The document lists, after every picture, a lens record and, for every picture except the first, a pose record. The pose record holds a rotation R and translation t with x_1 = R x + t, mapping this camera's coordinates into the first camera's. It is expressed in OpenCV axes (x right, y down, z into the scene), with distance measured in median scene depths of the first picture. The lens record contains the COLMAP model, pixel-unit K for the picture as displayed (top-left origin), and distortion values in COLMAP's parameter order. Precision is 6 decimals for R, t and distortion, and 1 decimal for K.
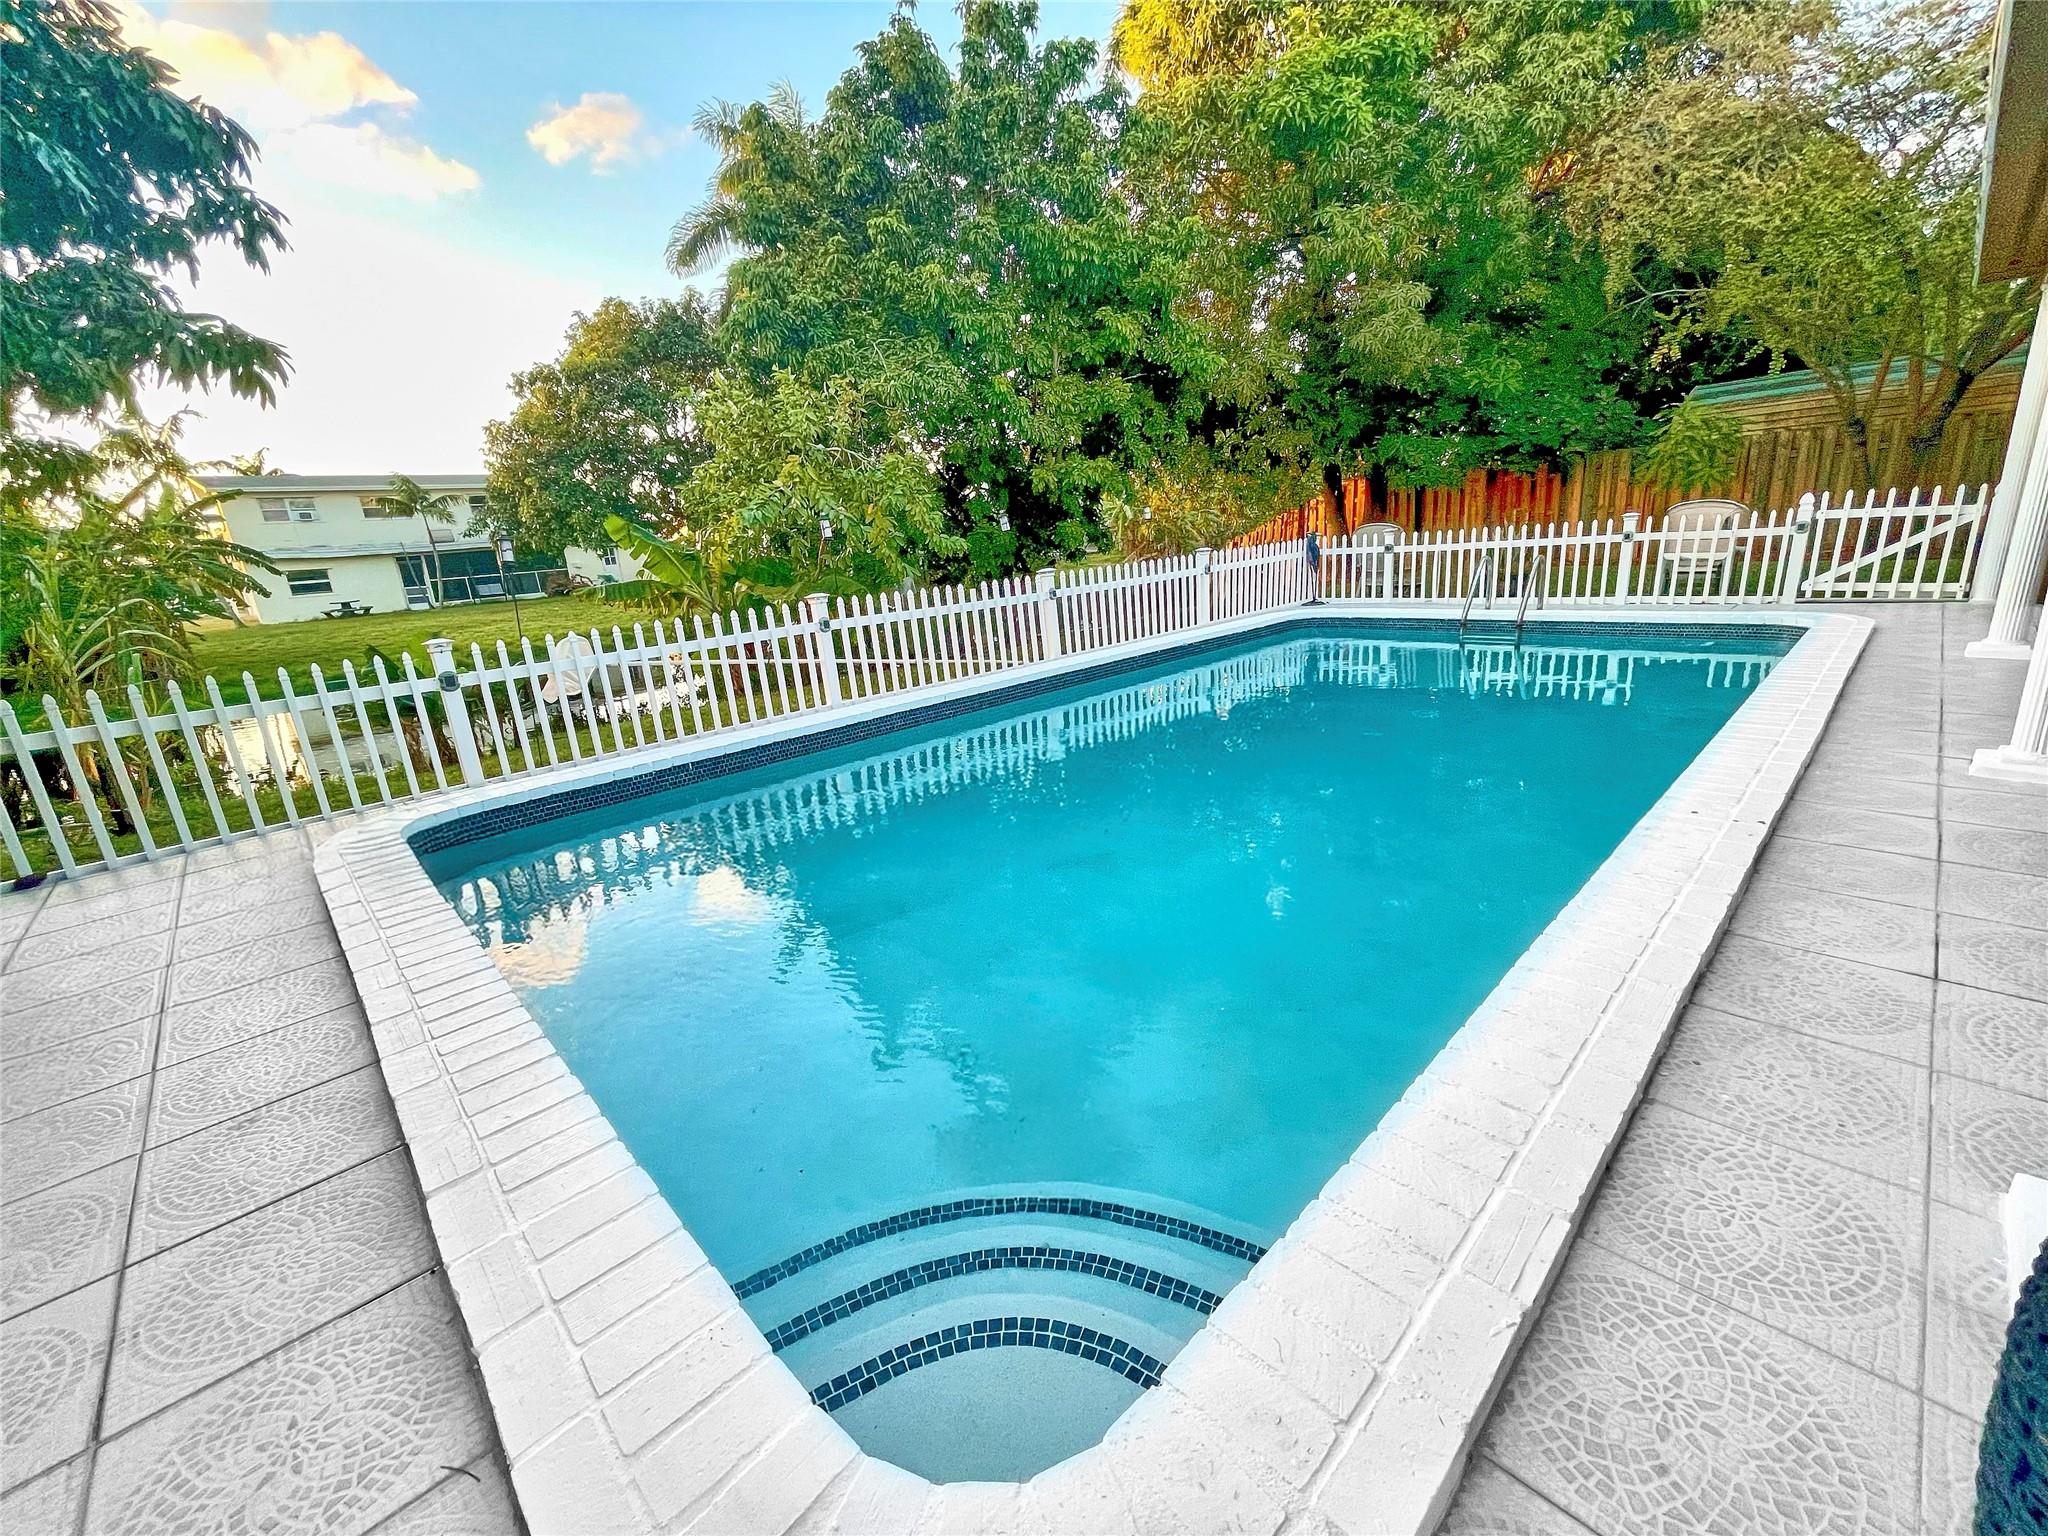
lens RADIAL K [[832.5, 0, 1024.7], [0, 832.5, 767.2], [0, 0, 1]] dist [0.003176, 0.000402]
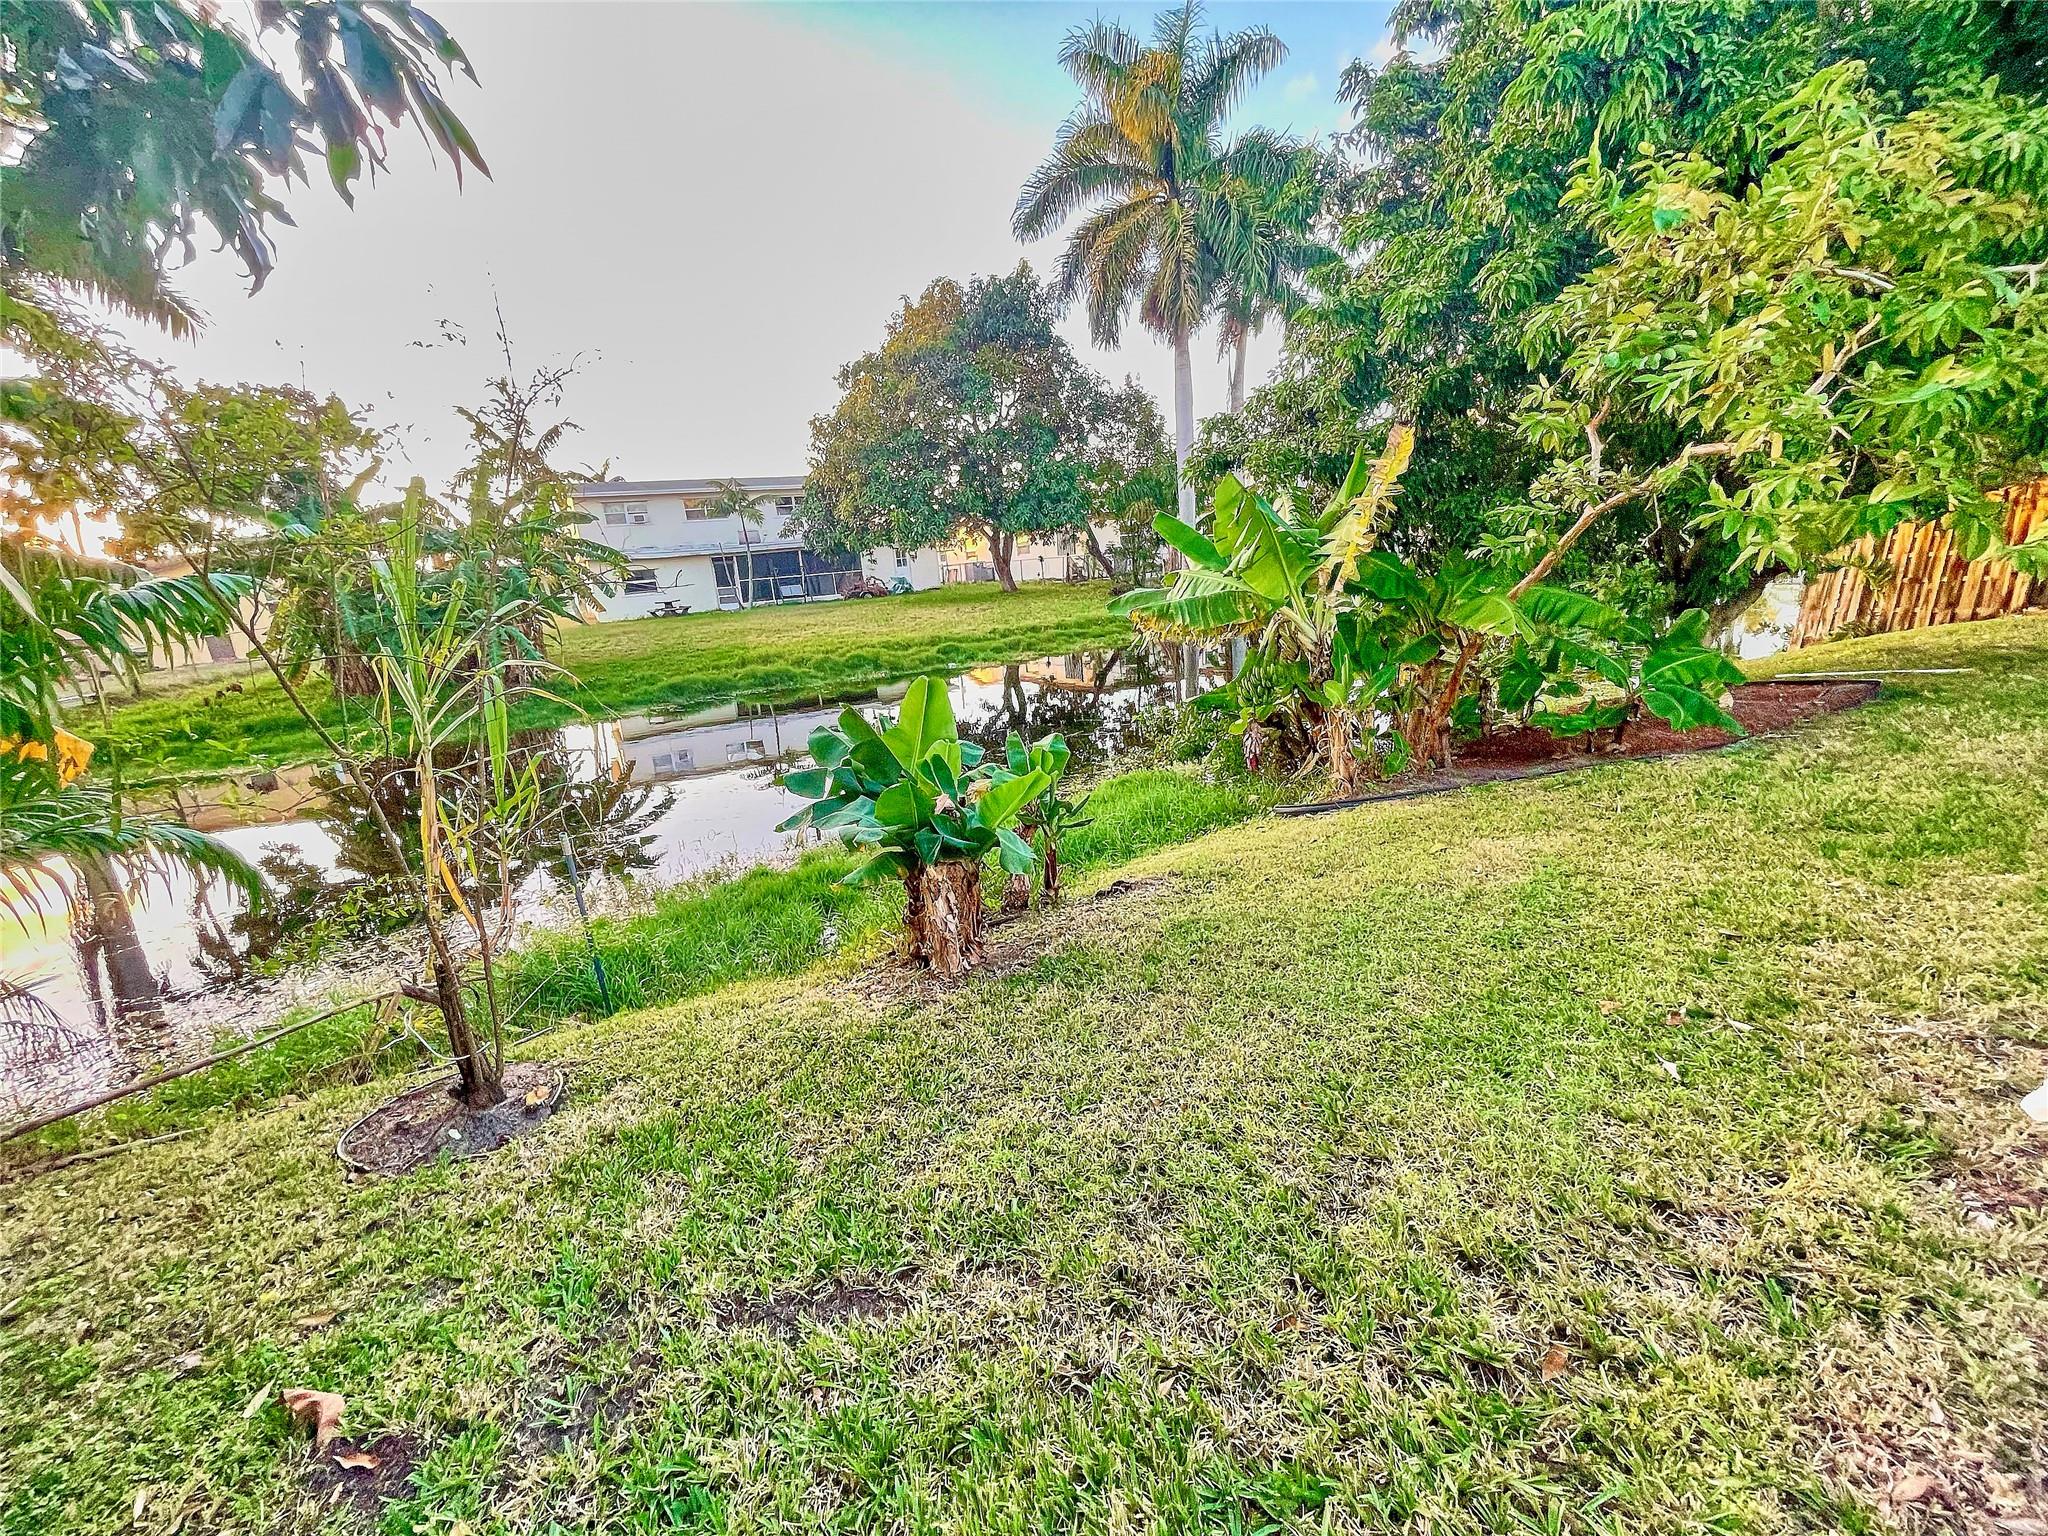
lens RADIAL K [[832.5, 0, 1023.4], [0, 832.5, 768.5], [0, 0, 1]] dist [0.003176, 0.000402]
pose [[0.967584, 0.064479, -0.244178, -0.128436], [-0.065832, 0.997827, 0.002624, -0.023832], [0.243817, 0.013536, 0.969727, 0.116269]]
